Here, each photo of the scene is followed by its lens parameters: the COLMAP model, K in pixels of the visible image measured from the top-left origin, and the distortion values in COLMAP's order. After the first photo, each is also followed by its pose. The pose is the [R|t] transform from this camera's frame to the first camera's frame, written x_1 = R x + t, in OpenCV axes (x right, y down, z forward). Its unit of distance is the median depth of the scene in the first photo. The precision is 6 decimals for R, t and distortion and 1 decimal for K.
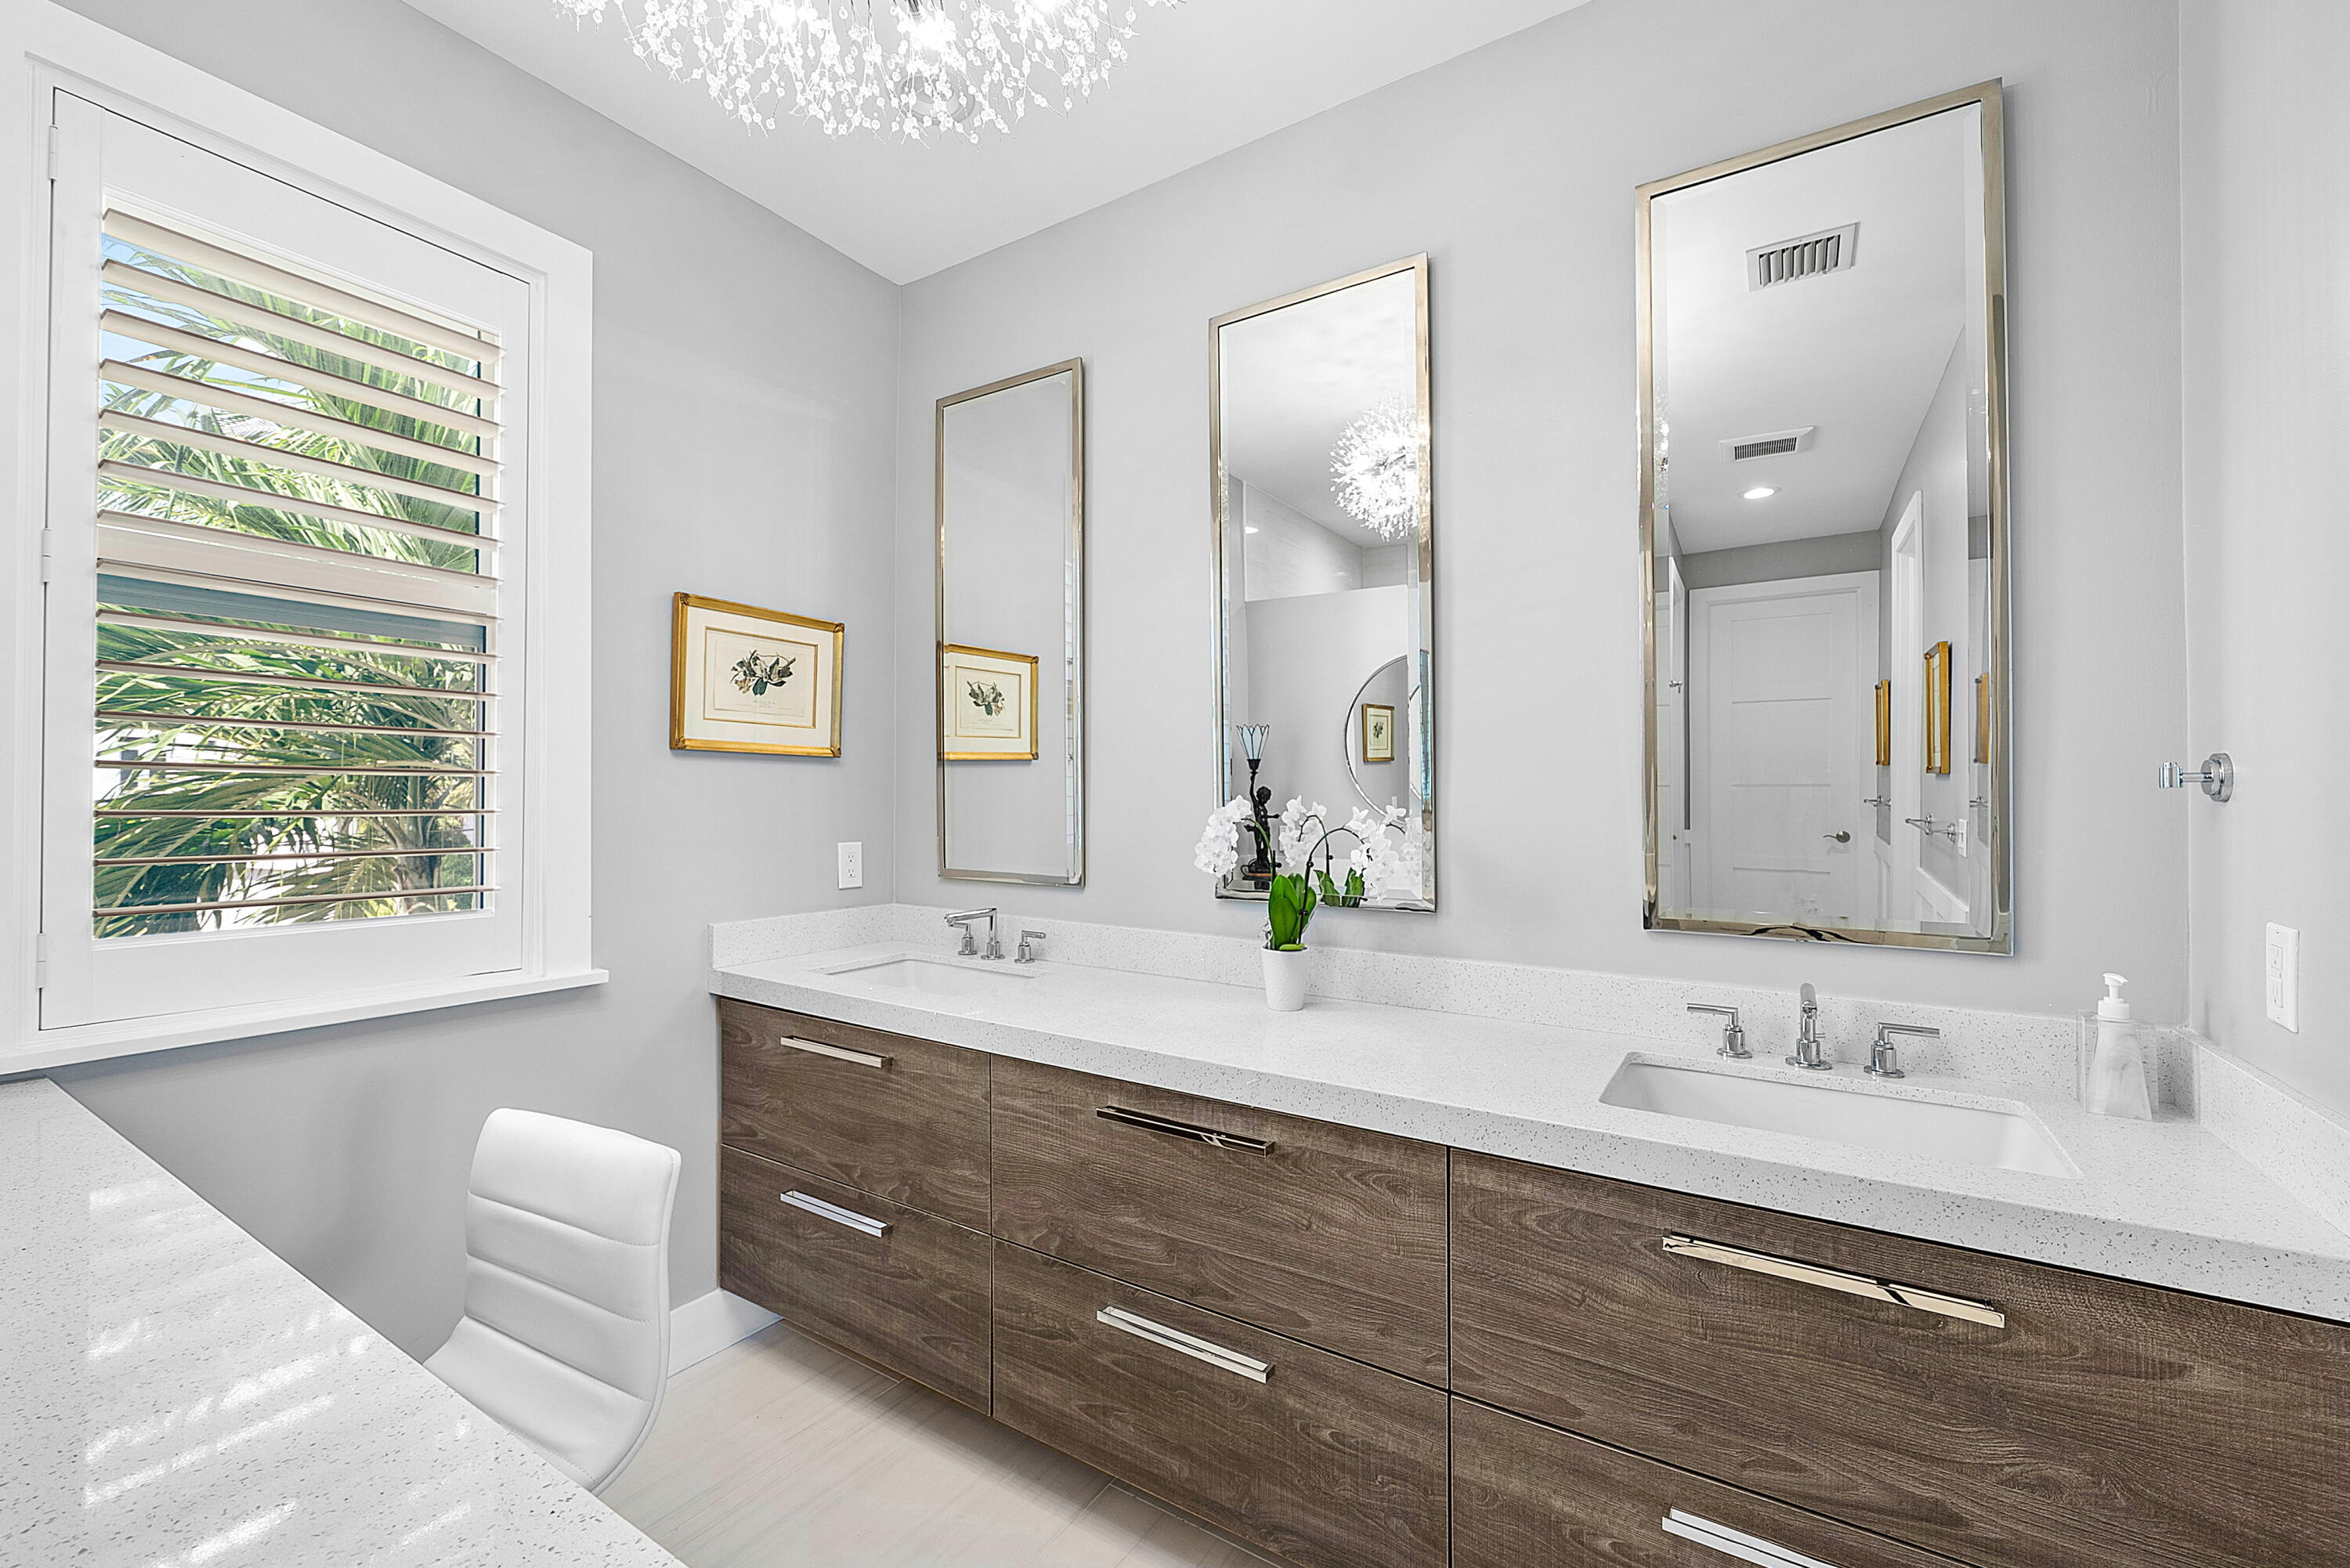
lens RADIAL K [[997.3, 0, 1175.0], [0, 997.3, 784.0], [0, 0, 1]] dist [-0.006828, -0.000101]
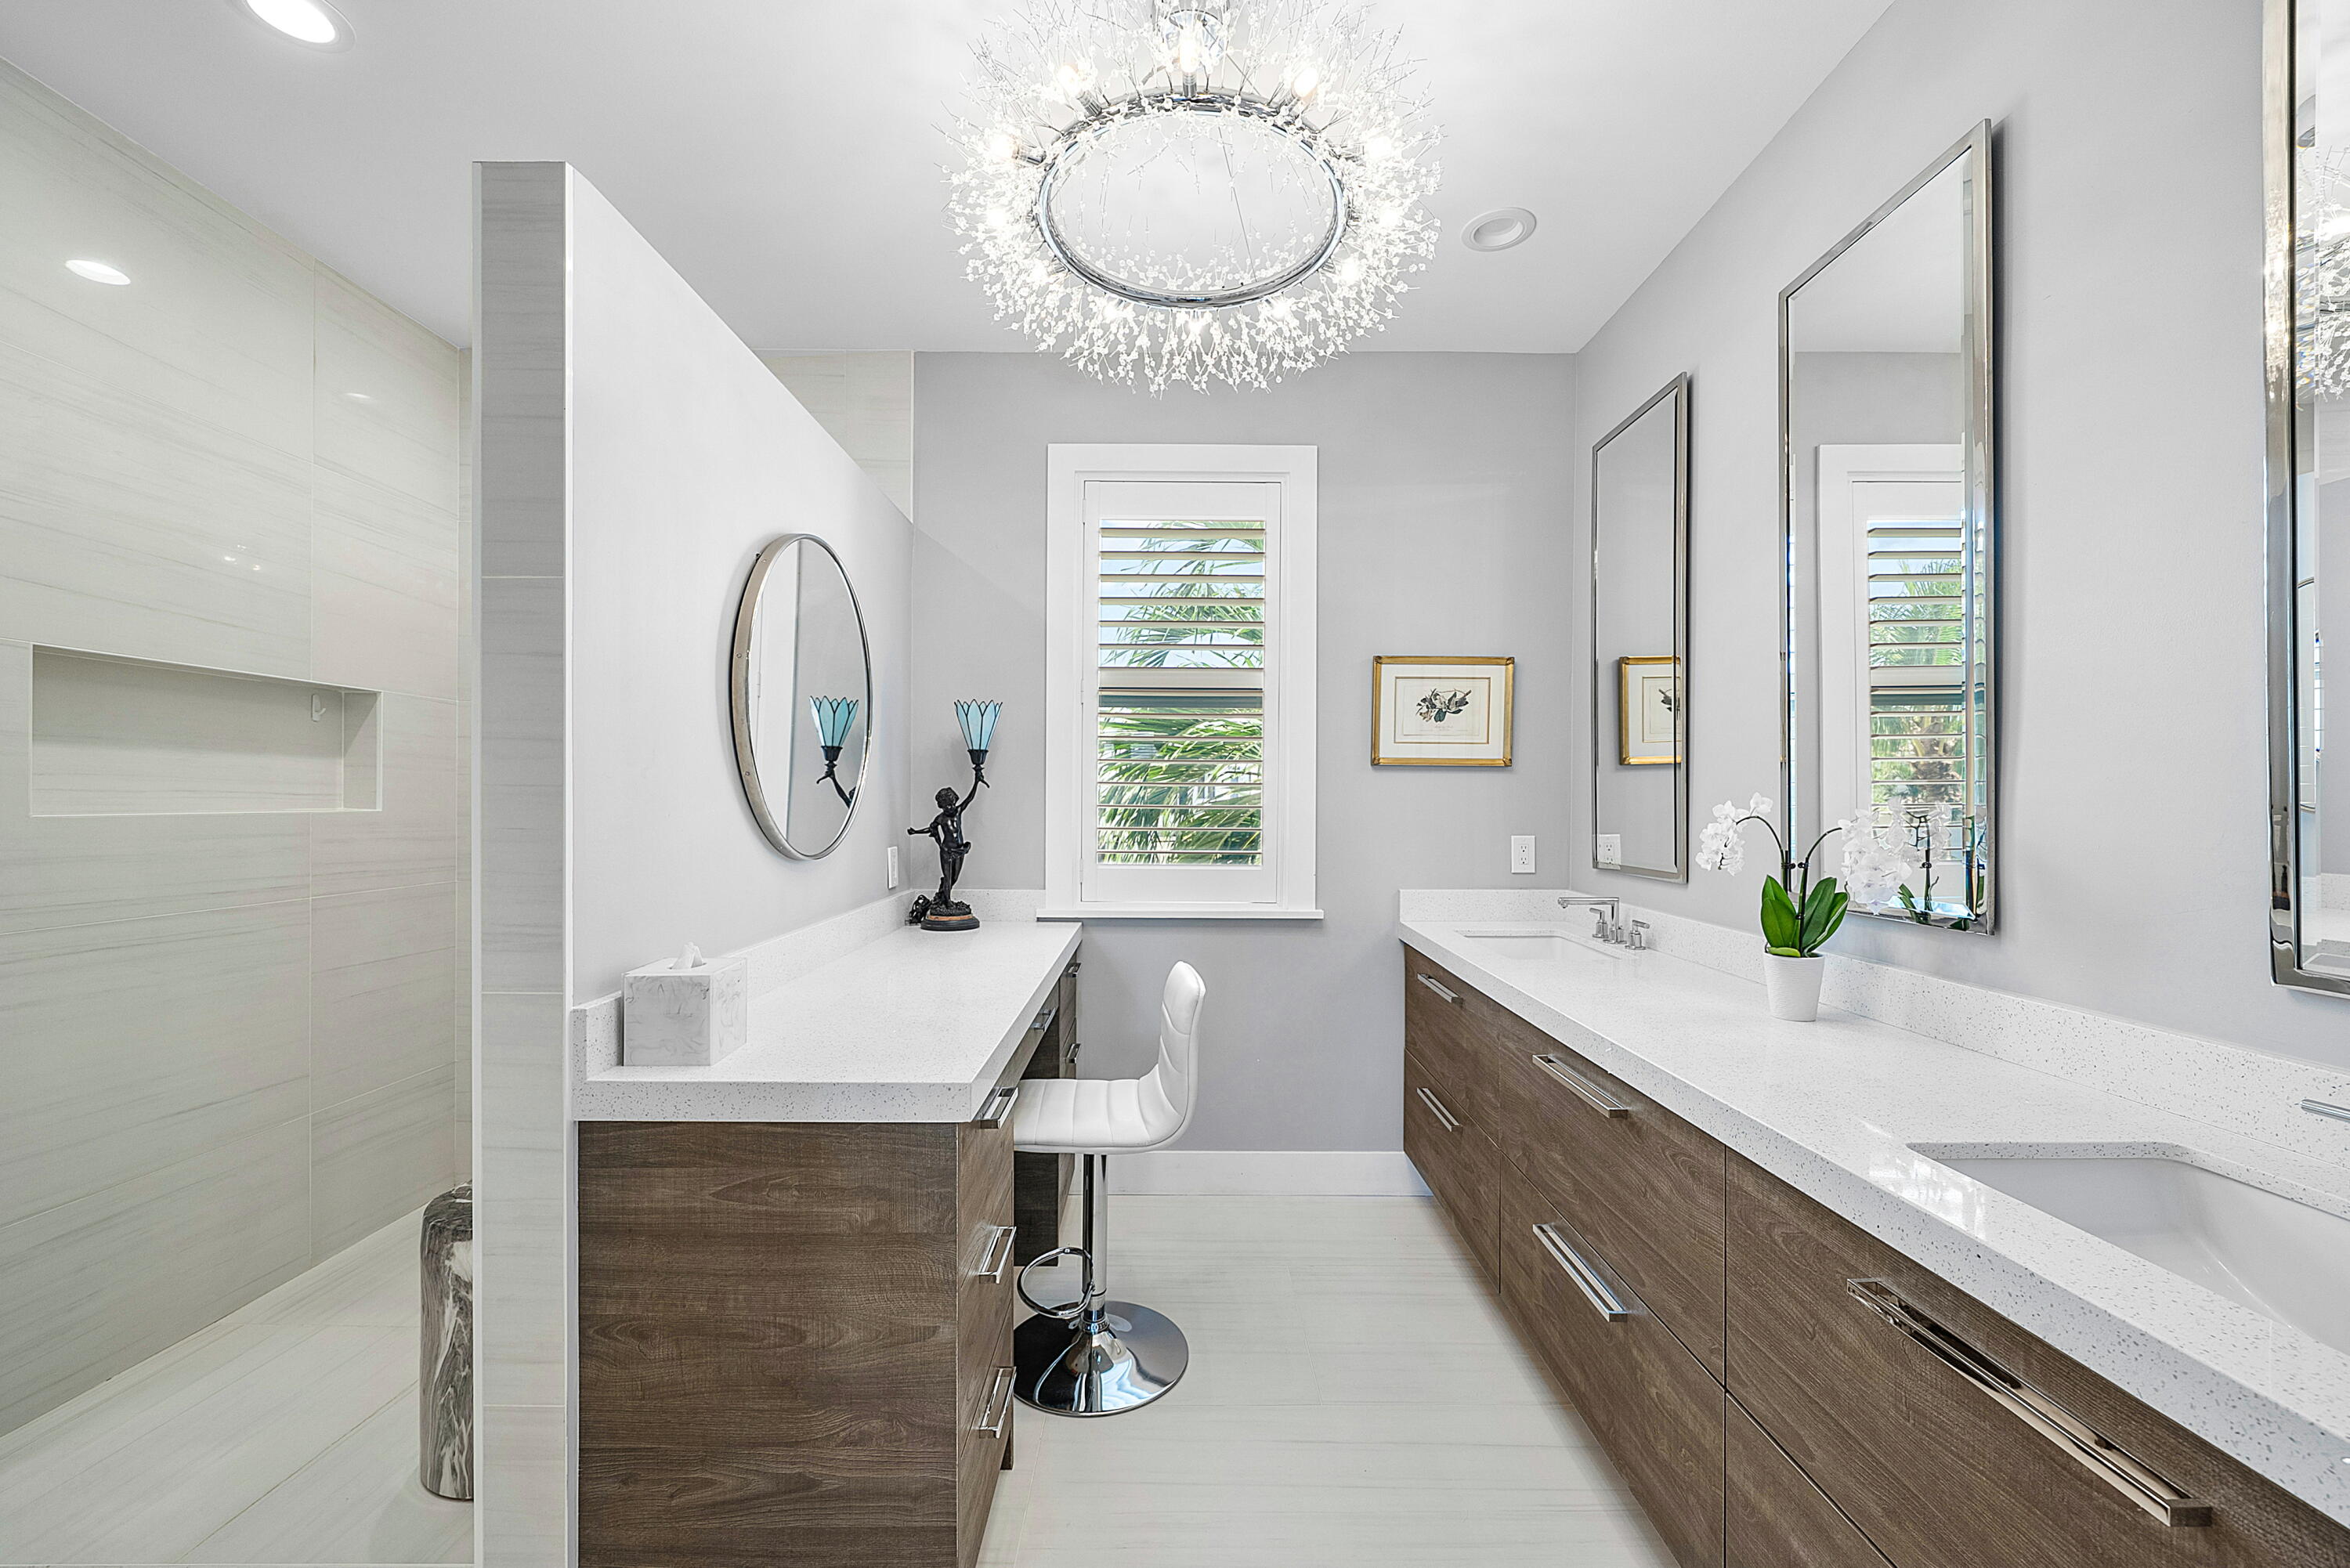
lens RADIAL K [[997.3, 0, 1175.0], [0, 997.3, 784.0], [0, 0, 1]] dist [-0.006828, -0.000101]
pose [[0.514110, -0.017299, -0.857550, 0.623006], [0.010111, 0.999849, -0.014108, 0.010403], [0.857665, -0.001418, 0.514208, 0.012865]]
